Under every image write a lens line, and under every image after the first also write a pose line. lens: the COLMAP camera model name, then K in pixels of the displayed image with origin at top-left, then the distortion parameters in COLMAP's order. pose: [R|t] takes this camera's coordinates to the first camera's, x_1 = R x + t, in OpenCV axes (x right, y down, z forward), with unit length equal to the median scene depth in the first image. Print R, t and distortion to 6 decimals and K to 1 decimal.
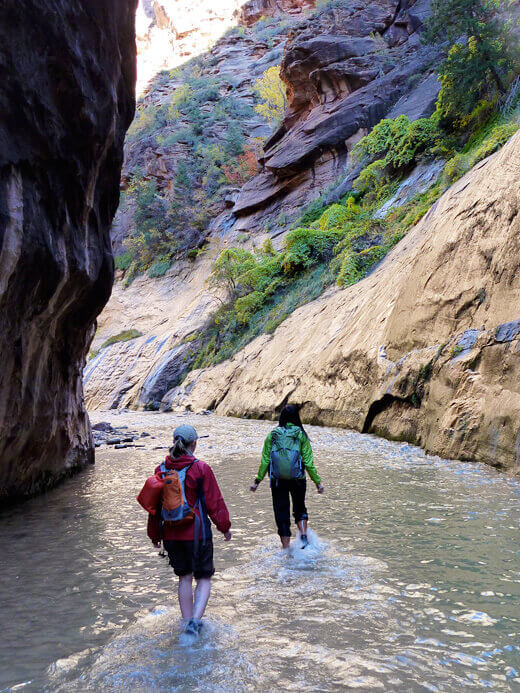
lens RADIAL K [[568.0, 0, 259.5], [0, 568.0, 347.6], [0, 0, 1]] dist [-0.039049, 0.000266]
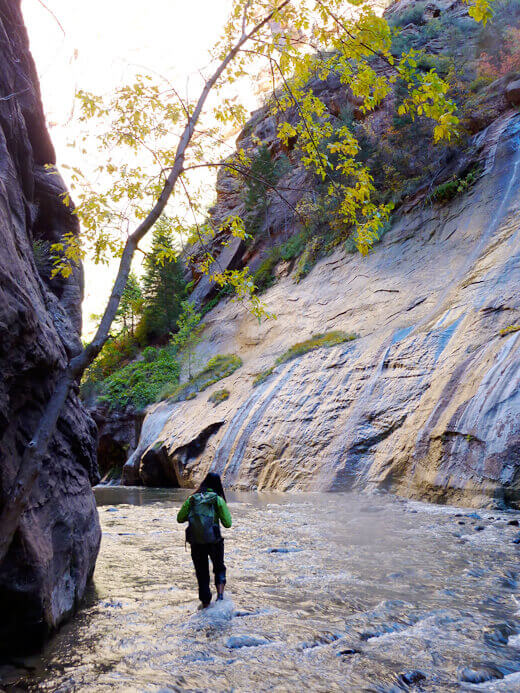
lens RADIAL K [[568.0, 0, 261.1], [0, 568.0, 346.3], [0, 0, 1]] dist [-0.039049, 0.000266]
pose [[0.983019, -0.003842, -0.183462, -0.212039], [-0.019782, 0.991736, -0.126762, 0.052880], [0.182433, 0.128239, 0.974819, 0.526347]]
